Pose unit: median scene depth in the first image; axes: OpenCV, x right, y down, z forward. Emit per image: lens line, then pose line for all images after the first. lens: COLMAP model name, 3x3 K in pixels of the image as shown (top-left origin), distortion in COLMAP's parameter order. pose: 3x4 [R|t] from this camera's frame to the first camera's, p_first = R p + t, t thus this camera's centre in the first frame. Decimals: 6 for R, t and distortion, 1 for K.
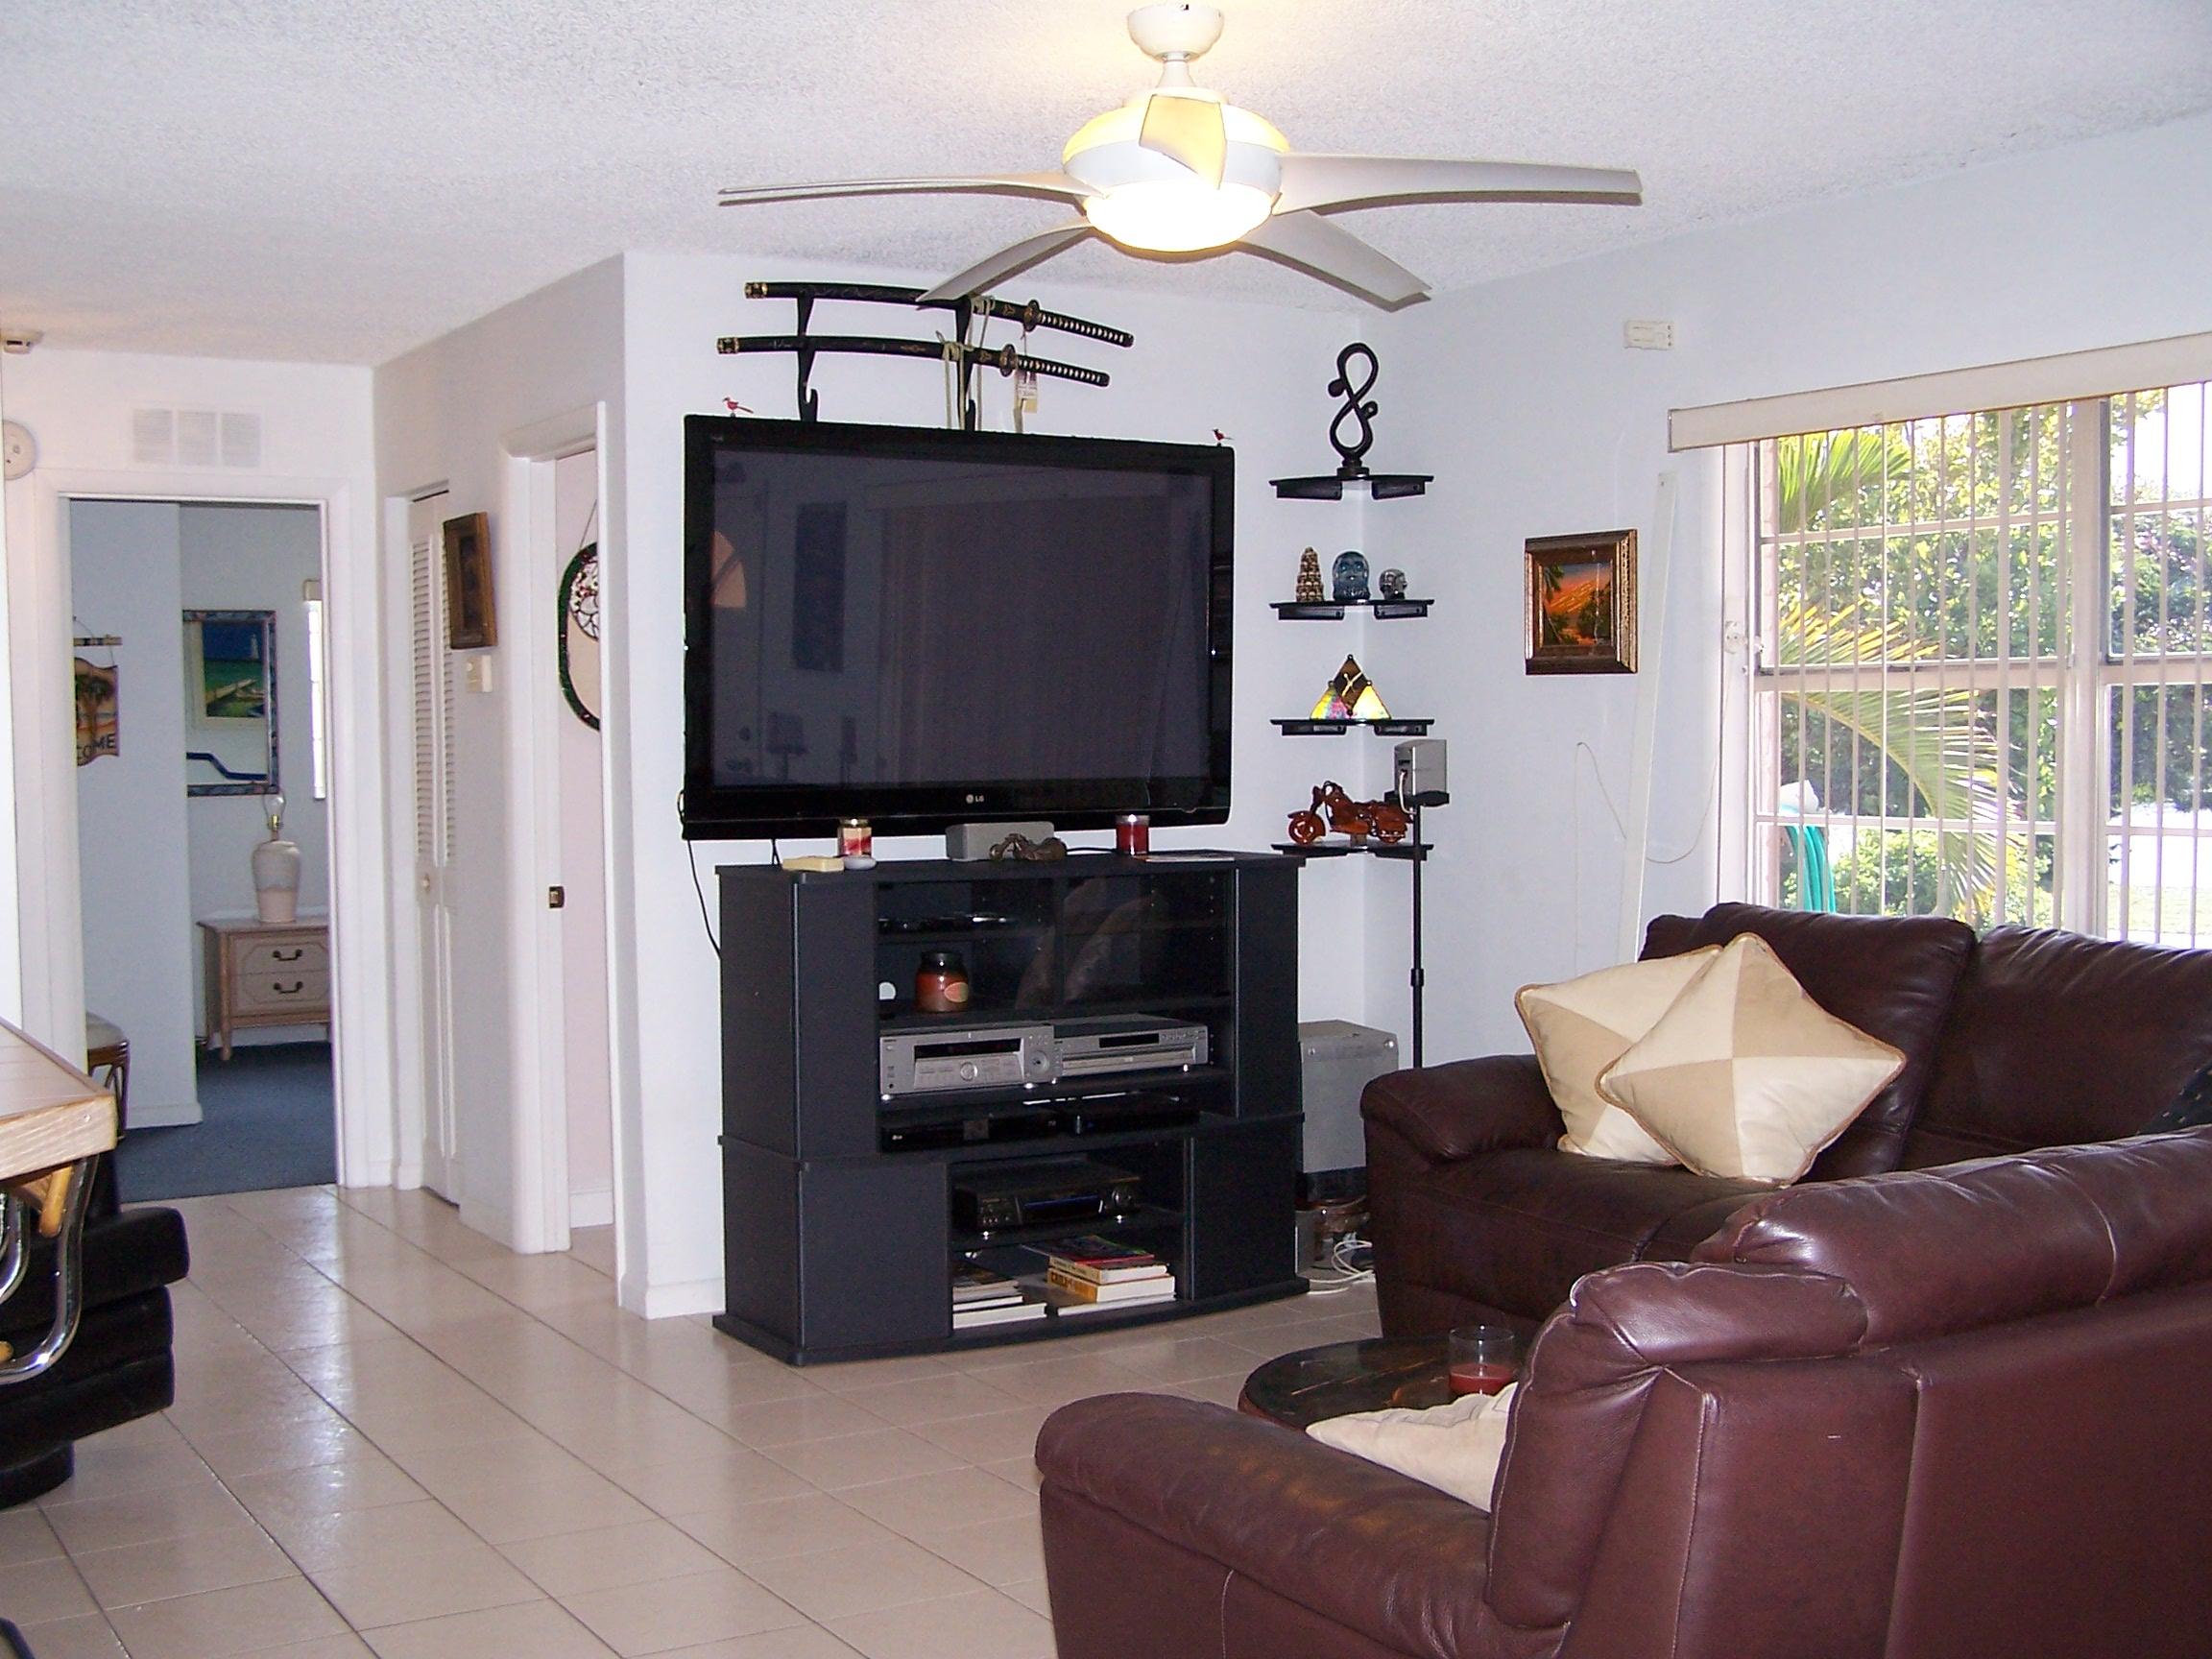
lens RADIAL K [[2553.6, 0, 1075.1], [0, 2553.6, 852.0], [0, 0, 1]] dist [-0.196794, 0.383491]
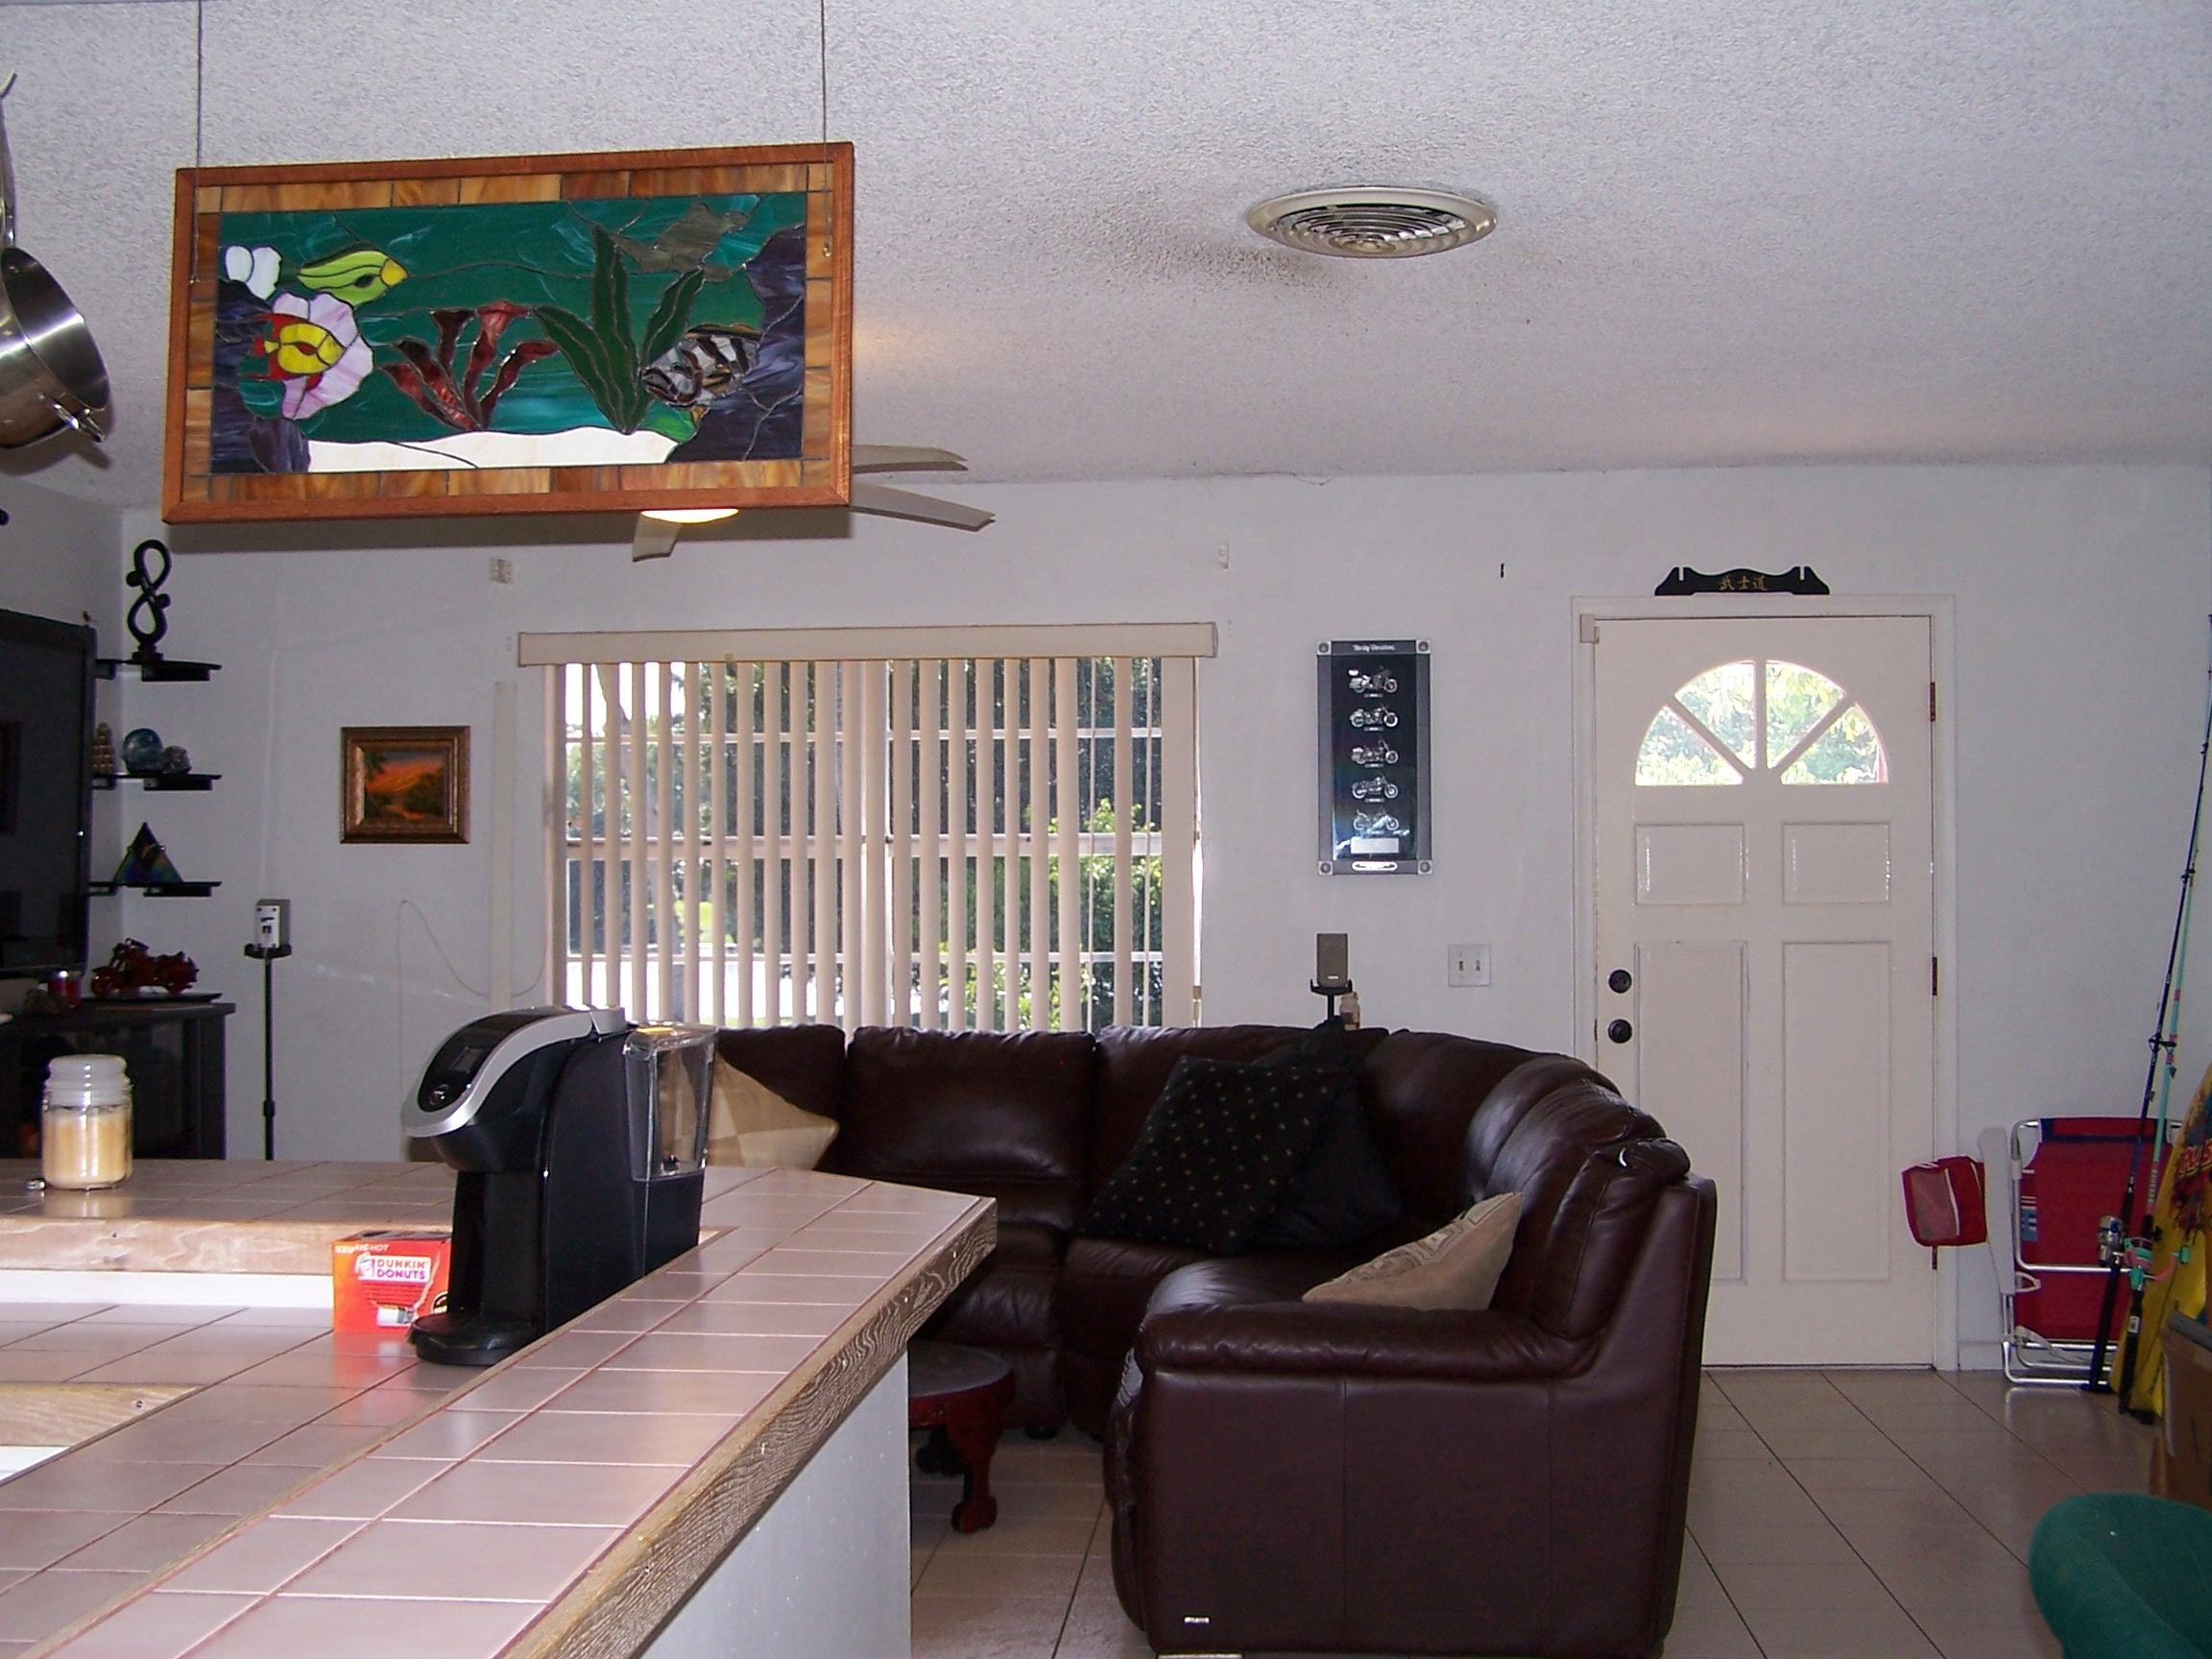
lens RADIAL K [[2553.6, 0, 1075.1], [0, 2553.6, 852.0], [0, 0, 1]] dist [-0.196794, 0.383491]
pose [[0.582948, 0.013254, 0.812402, -0.571575], [0.041337, 0.998088, -0.045944, 0.001381], [-0.811457, 0.060365, 0.581286, 0.051859]]
